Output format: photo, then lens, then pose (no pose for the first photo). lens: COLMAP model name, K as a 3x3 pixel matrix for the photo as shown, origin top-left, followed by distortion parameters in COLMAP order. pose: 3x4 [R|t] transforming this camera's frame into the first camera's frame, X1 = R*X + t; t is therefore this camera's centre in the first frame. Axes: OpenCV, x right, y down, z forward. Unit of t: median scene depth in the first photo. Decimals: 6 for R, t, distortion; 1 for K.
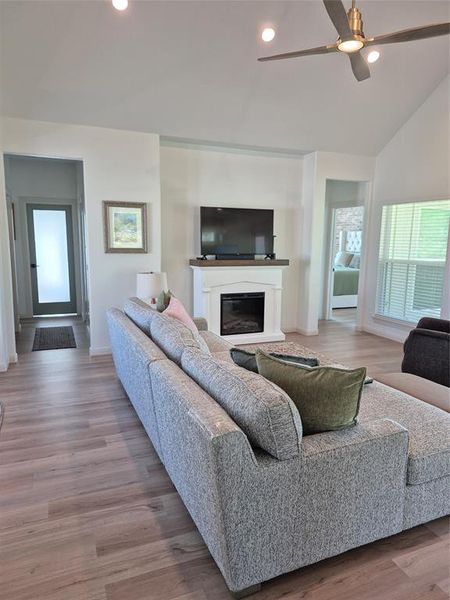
lens RADIAL K [[418.0, 0, 225.0], [0, 418.0, 300.0], [0, 0, 1]] dist [0.084542, -0.103409]
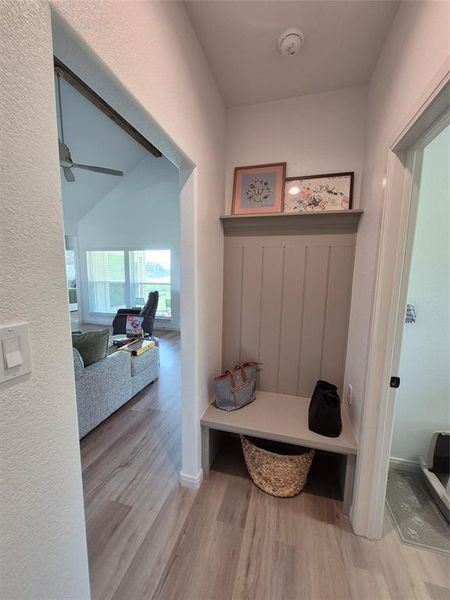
lens RADIAL K [[235.3, 0, 227.6], [0, 235.3, 302.8], [0, 0, 1]] dist [-0.000427, 0.000045]
pose [[0.609798, -0.106618, 0.785353, -0.086823], [0.110866, 0.992643, 0.048677, 0.015045], [-0.784764, 0.057386, 0.617132, -0.086998]]
